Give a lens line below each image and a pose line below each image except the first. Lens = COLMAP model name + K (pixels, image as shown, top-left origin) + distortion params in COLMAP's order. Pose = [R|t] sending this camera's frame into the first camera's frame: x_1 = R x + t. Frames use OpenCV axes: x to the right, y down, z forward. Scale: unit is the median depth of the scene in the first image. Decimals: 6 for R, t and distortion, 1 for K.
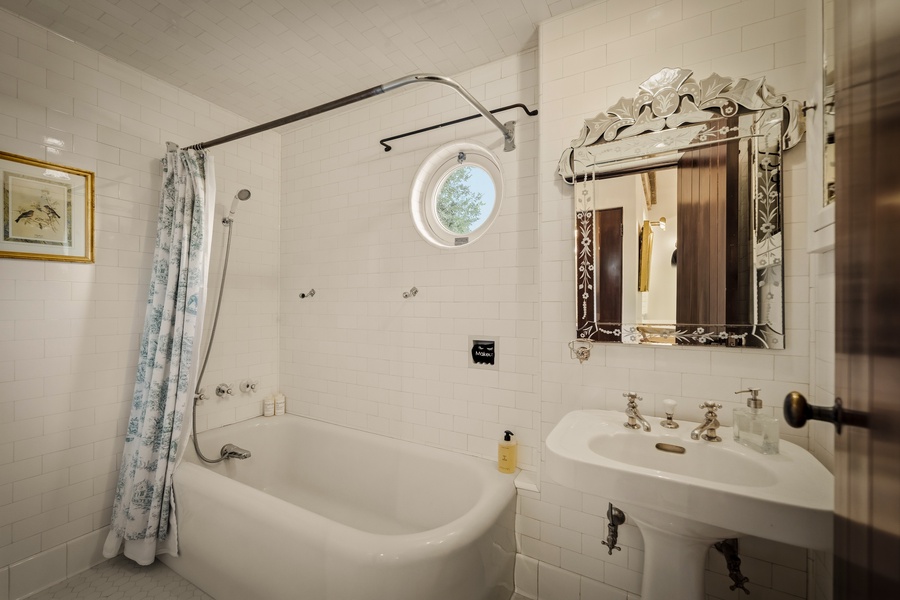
lens RADIAL K [[384.6, 0, 448.8], [0, 384.6, 304.0], [0, 0, 1]] dist [-0.000834, 0.000042]
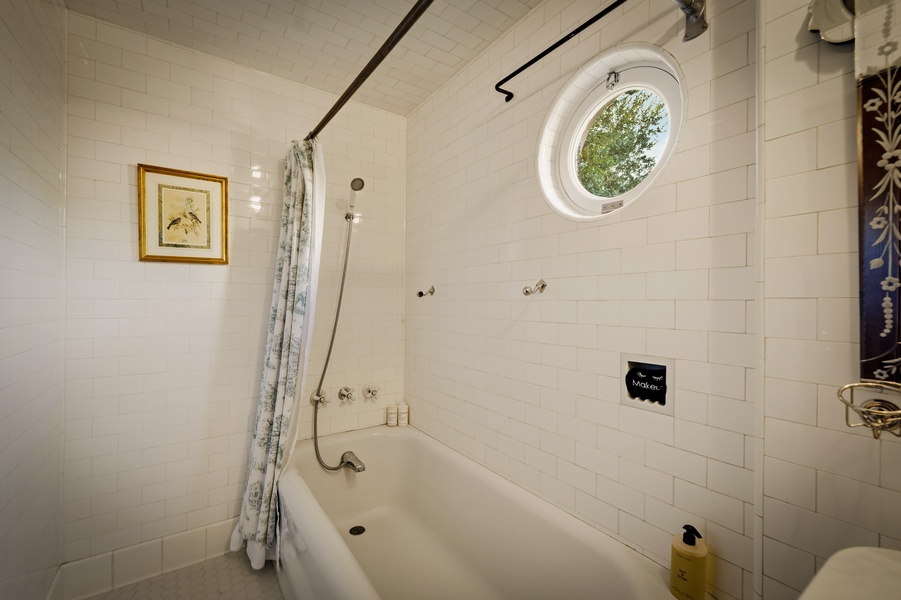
lens RADIAL K [[385.0, 0, 449.2], [0, 385.0, 304.0], [0, 0, 1]] dist [-0.000834, 0.000042]
pose [[0.896123, 0.001334, -0.443804, 0.081846], [-0.002343, 0.999996, -0.001723, 0.002671], [0.443800, 0.002584, 0.896122, 0.313780]]
